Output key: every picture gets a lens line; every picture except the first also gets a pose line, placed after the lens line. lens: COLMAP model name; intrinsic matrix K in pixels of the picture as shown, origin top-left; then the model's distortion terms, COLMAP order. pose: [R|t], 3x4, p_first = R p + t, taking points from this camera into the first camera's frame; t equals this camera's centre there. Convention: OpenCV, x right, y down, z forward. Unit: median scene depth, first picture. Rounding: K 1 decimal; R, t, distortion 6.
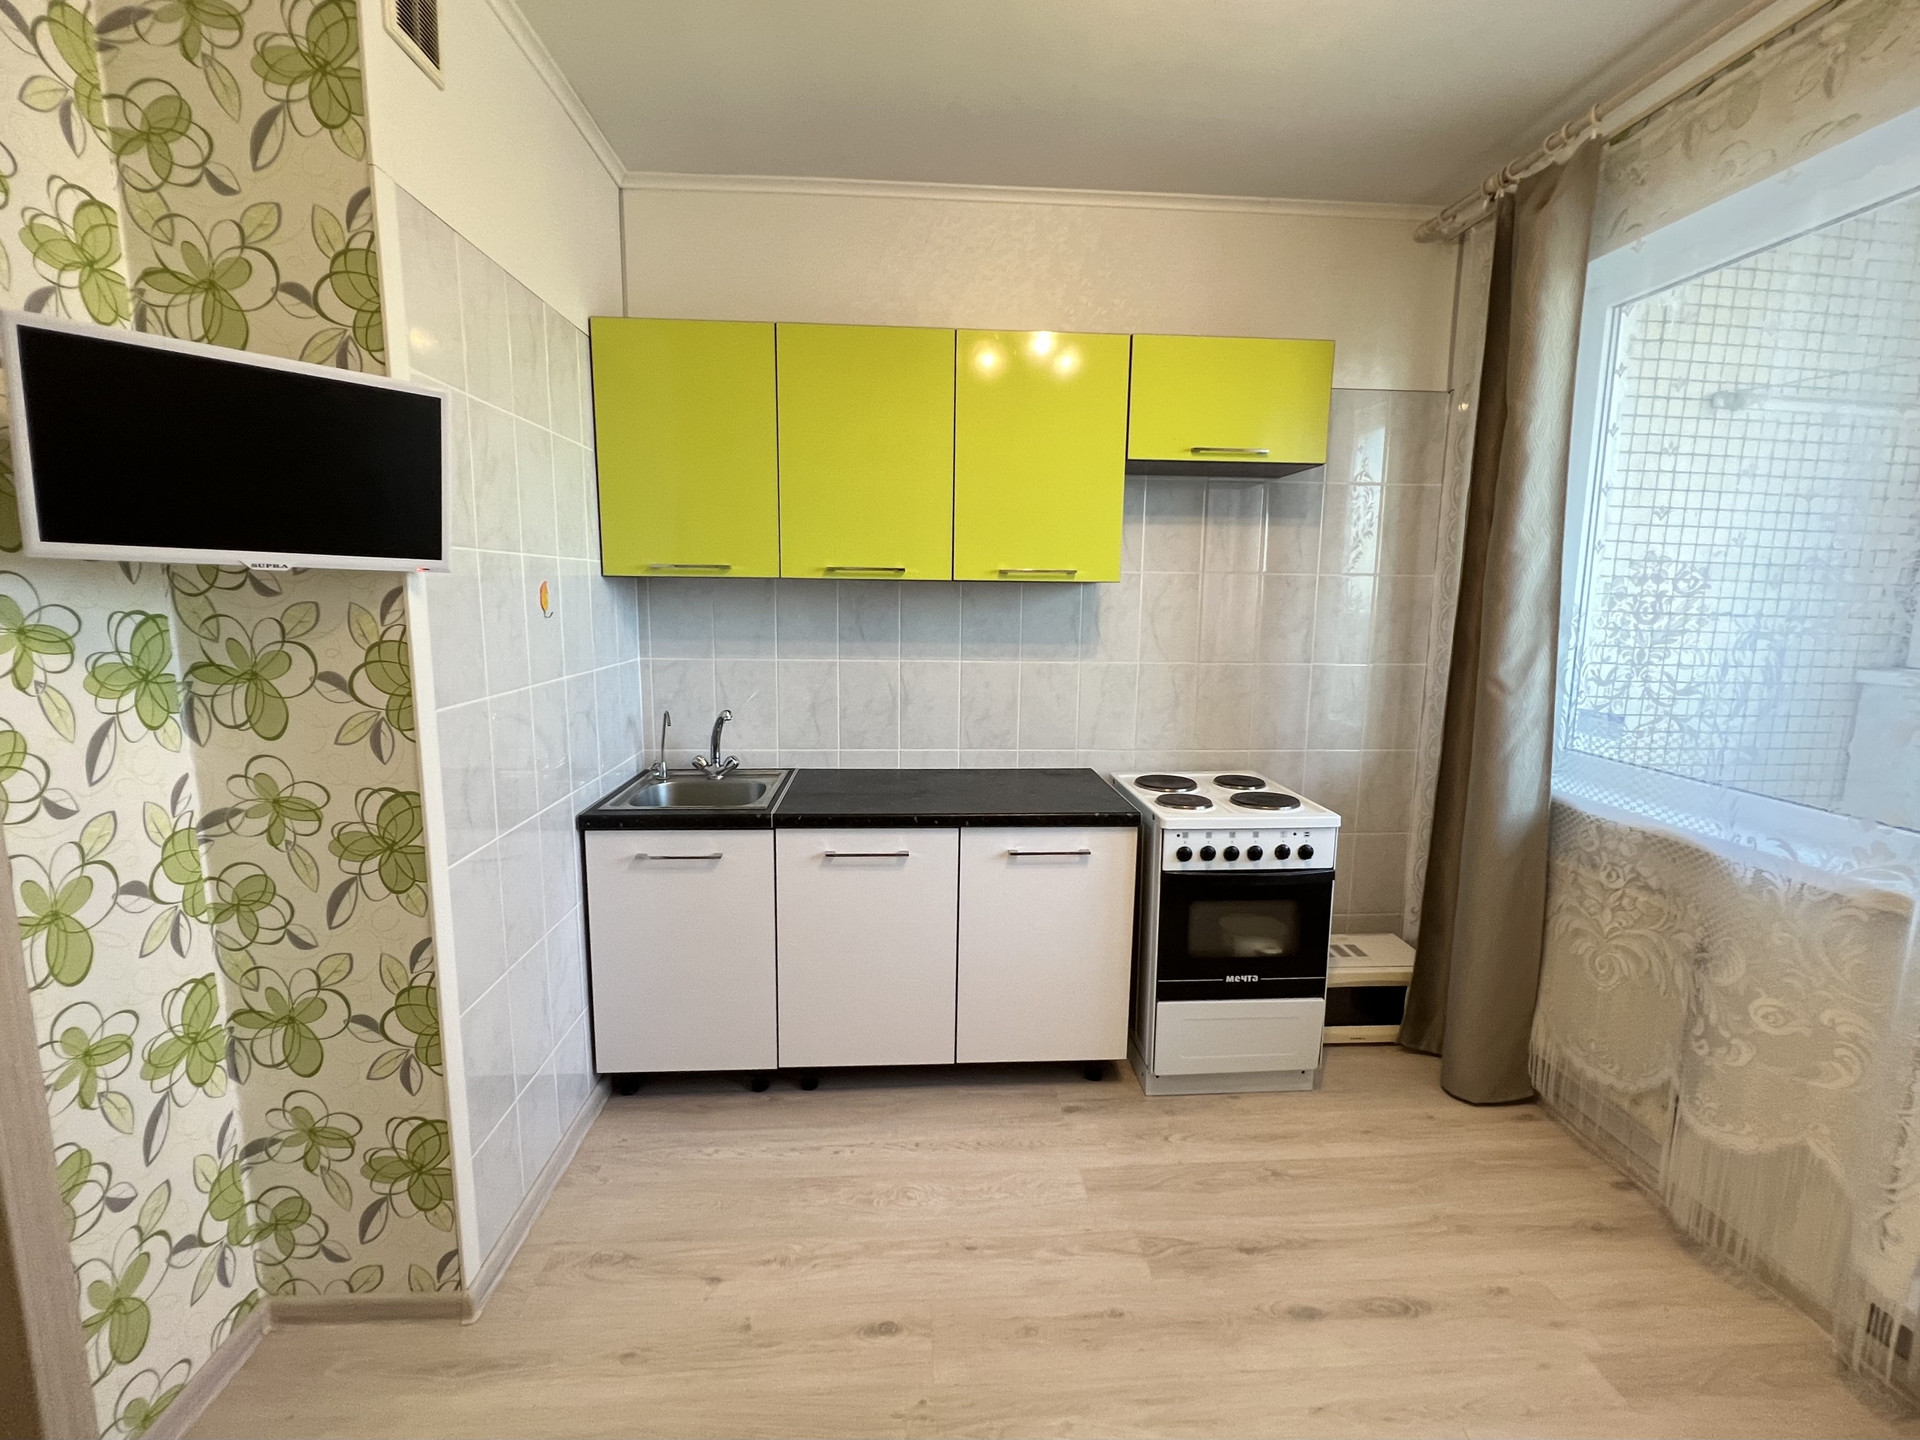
lens RADIAL K [[865.2, 0, 960.3], [0, 865.2, 716.8], [0, 0, 1]] dist [-0.005690, -0.000617]
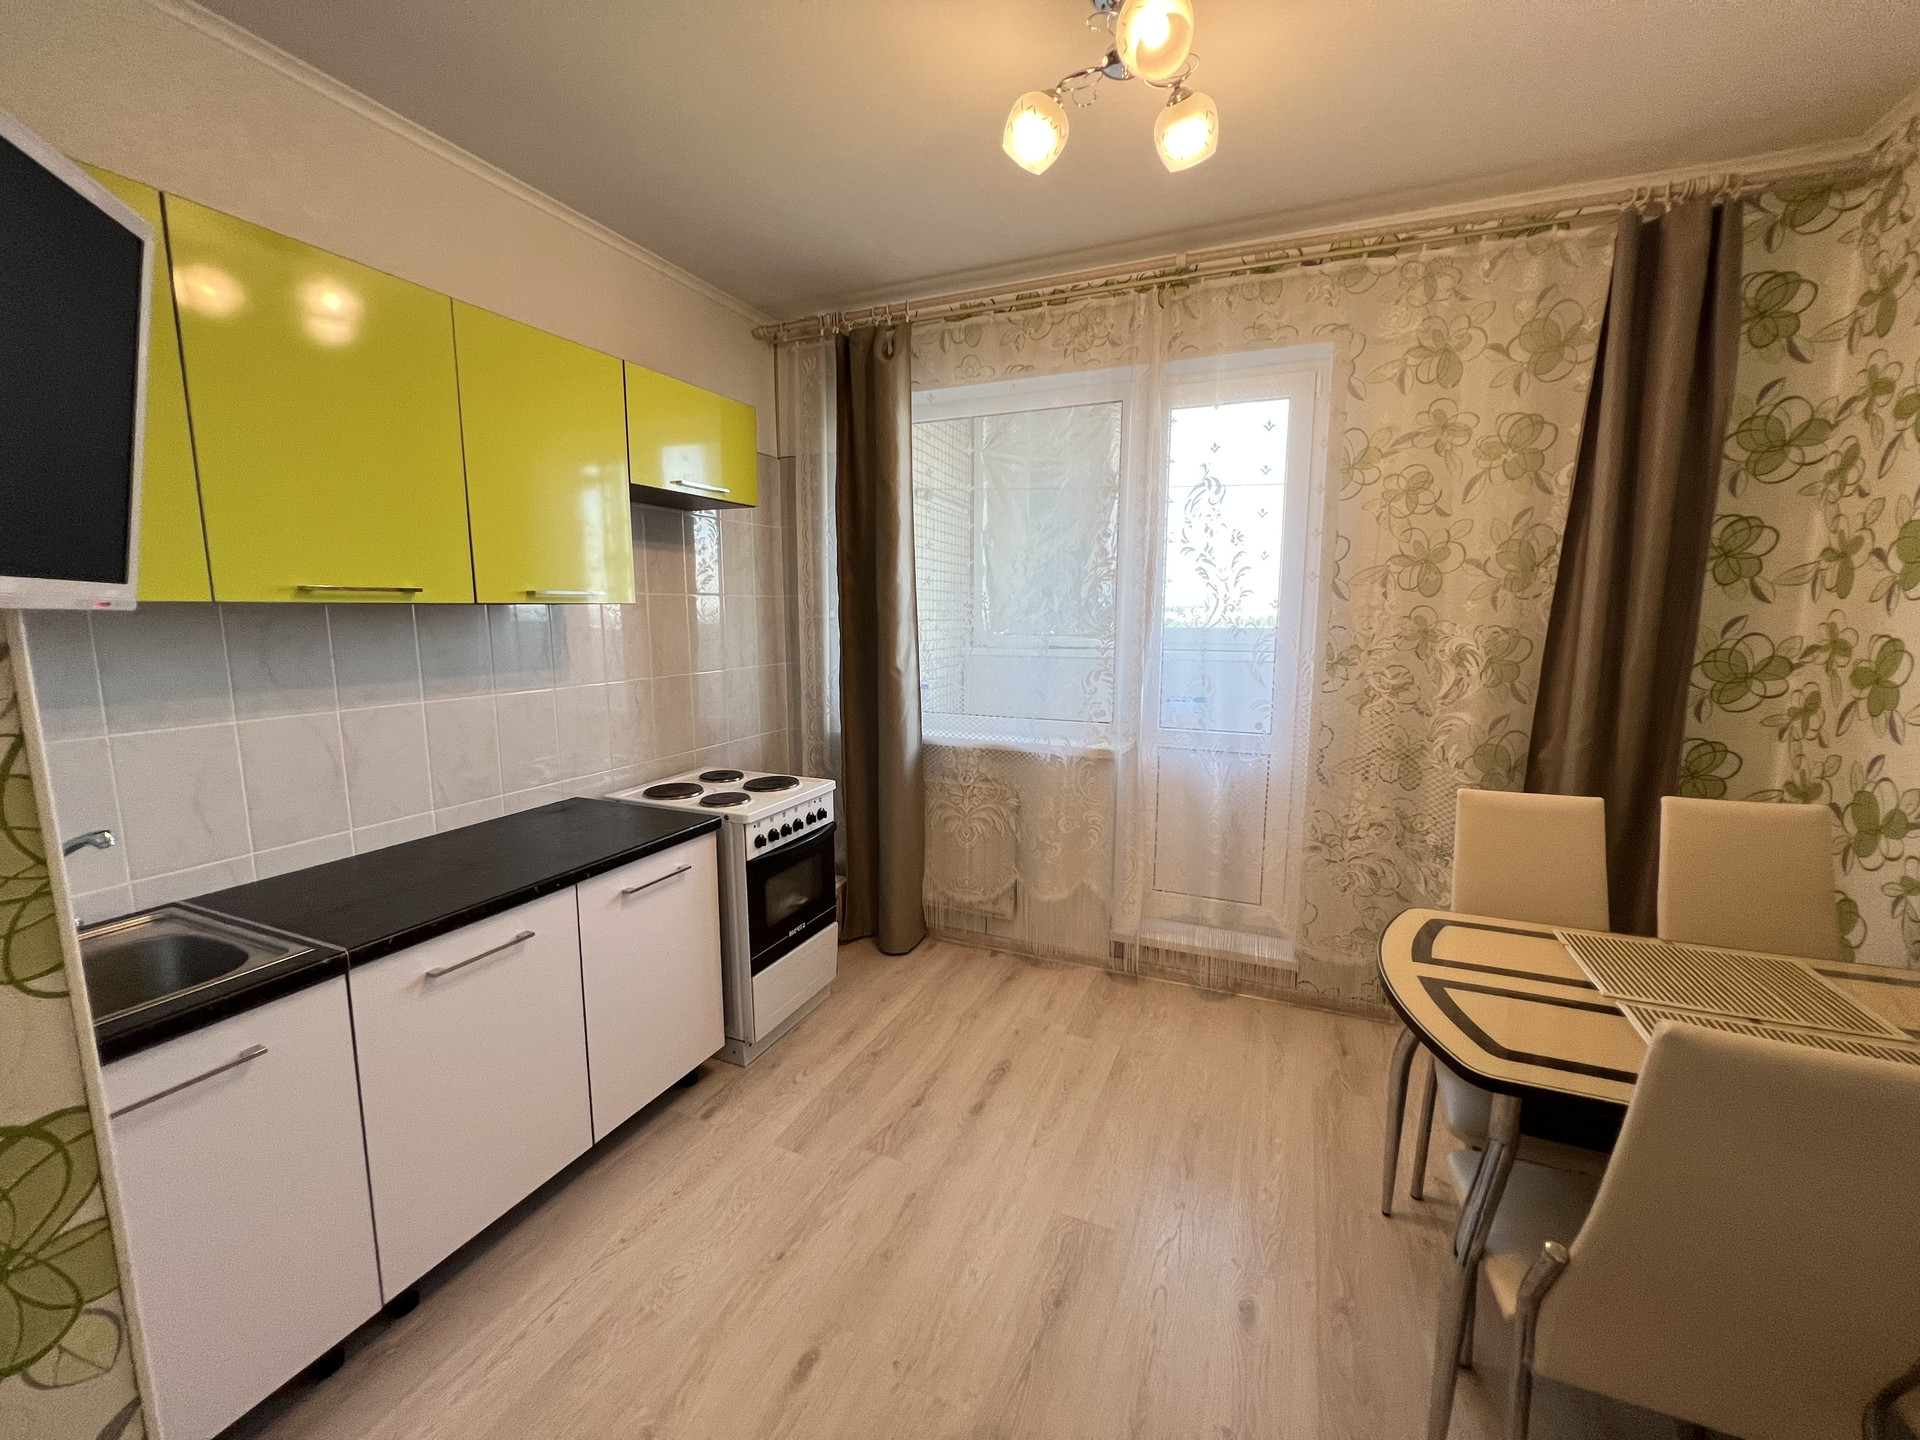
lens RADIAL K [[779.1, 0, 961.6], [0, 779.1, 715.9], [0, 0, 1]] dist [-0.003133, -0.000666]
pose [[0.448085, -0.134446, 0.883823, -0.510850], [0.130803, 0.987847, 0.083955, -0.057293], [-0.884370, 0.077988, 0.460226, 0.273096]]
